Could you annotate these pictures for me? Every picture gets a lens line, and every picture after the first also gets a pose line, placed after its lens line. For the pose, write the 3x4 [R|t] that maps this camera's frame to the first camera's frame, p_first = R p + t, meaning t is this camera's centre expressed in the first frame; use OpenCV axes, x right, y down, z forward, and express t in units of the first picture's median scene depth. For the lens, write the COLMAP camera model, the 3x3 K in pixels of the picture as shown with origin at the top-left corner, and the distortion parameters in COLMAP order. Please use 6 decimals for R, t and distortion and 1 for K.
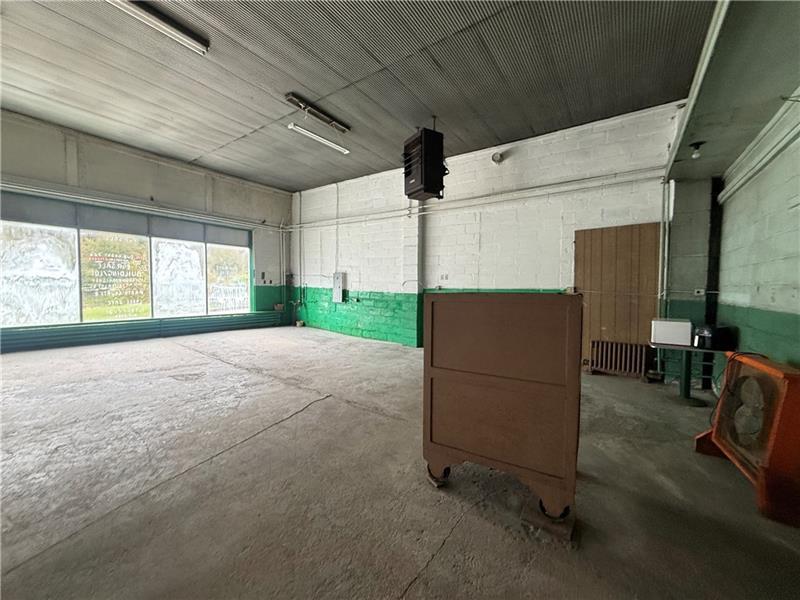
lens RADIAL K [[319.2, 0, 399.4], [0, 319.2, 301.1], [0, 0, 1]] dist [0.000511, -0.000405]
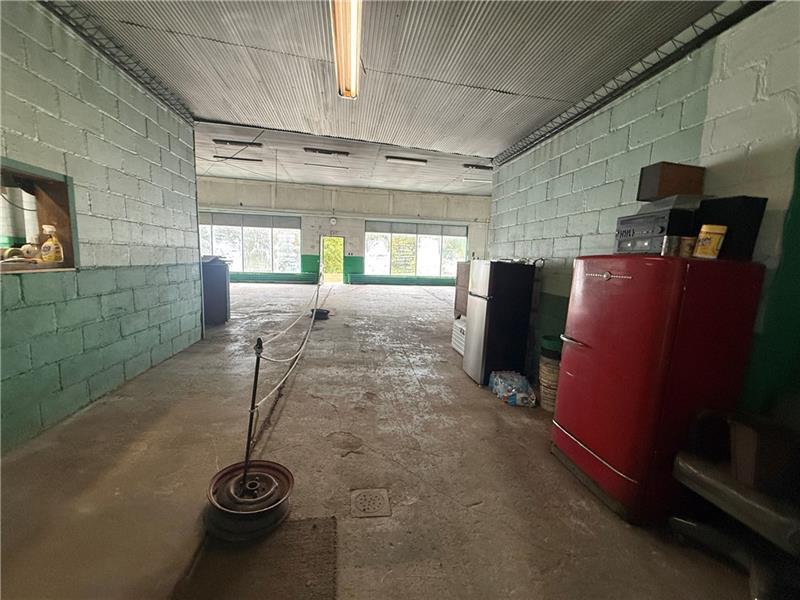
lens RADIAL K [[319.2, 0, 401.2], [0, 319.2, 300.2], [0, 0, 1]] dist [0.000511, -0.000405]
pose [[0.705109, 0.103910, -0.701444, 0.681265], [-0.056454, 0.994291, 0.090543, 0.034471], [0.706848, -0.024244, 0.706950, -0.562095]]
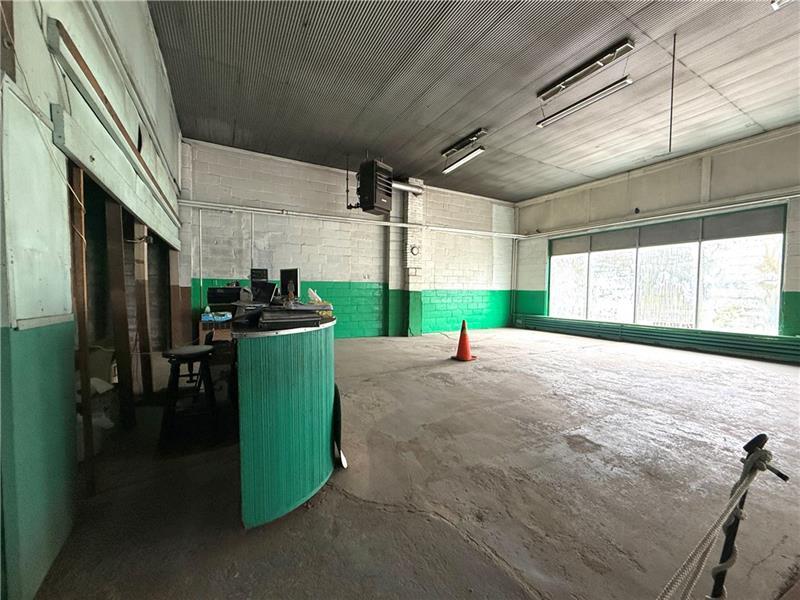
lens RADIAL K [[319.2, 0, 401.1], [0, 319.2, 302.0], [0, 0, 1]] dist [0.000511, -0.000405]
pose [[-0.424556, 0.018323, -0.905216, -0.066697], [-0.050691, 0.997746, 0.043970, 0.003867], [0.903982, 0.064554, -0.422670, -0.094786]]
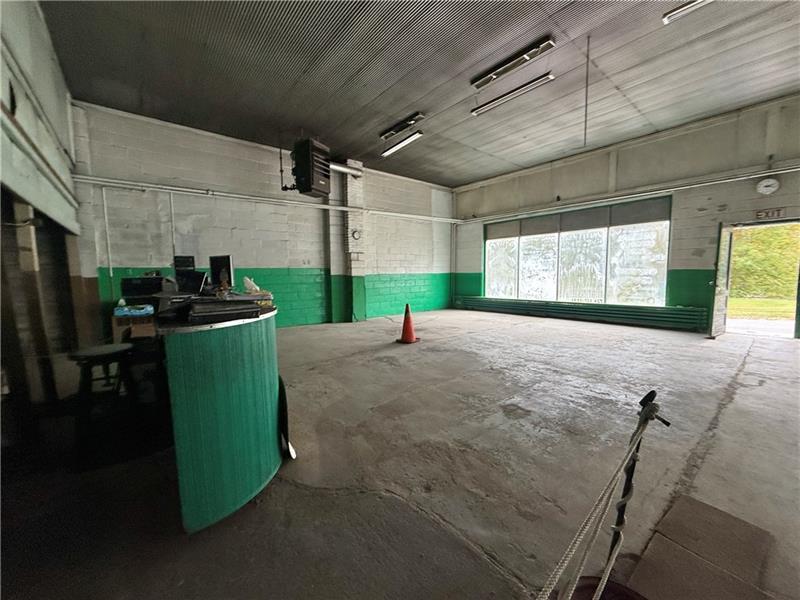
lens RADIAL K [[319.2, 0, 400.2], [0, 319.2, 301.0], [0, 0, 1]] dist [0.000511, -0.000405]
pose [[-0.258548, 0.073300, -0.963213, -0.062556], [-0.028448, 0.996107, 0.083439, 0.001178], [0.965579, 0.048975, -0.255457, -0.096472]]
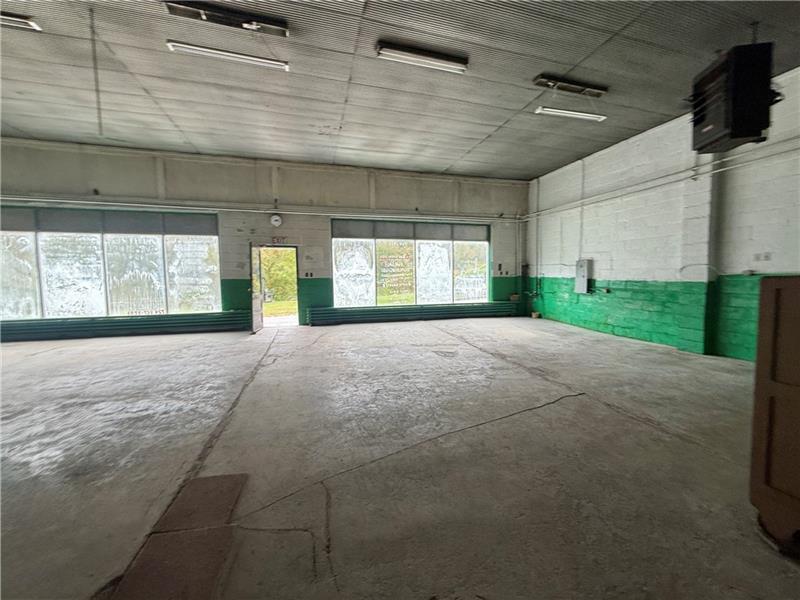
lens RADIAL K [[319.2, 0, 400.6], [0, 319.2, 300.6], [0, 0, 1]] dist [0.000511, -0.000405]
pose [[0.777758, 0.021462, -0.628197, -0.033824], [-0.005913, 0.999623, 0.026830, 0.004988], [0.628536, -0.017152, 0.777591, -0.021527]]
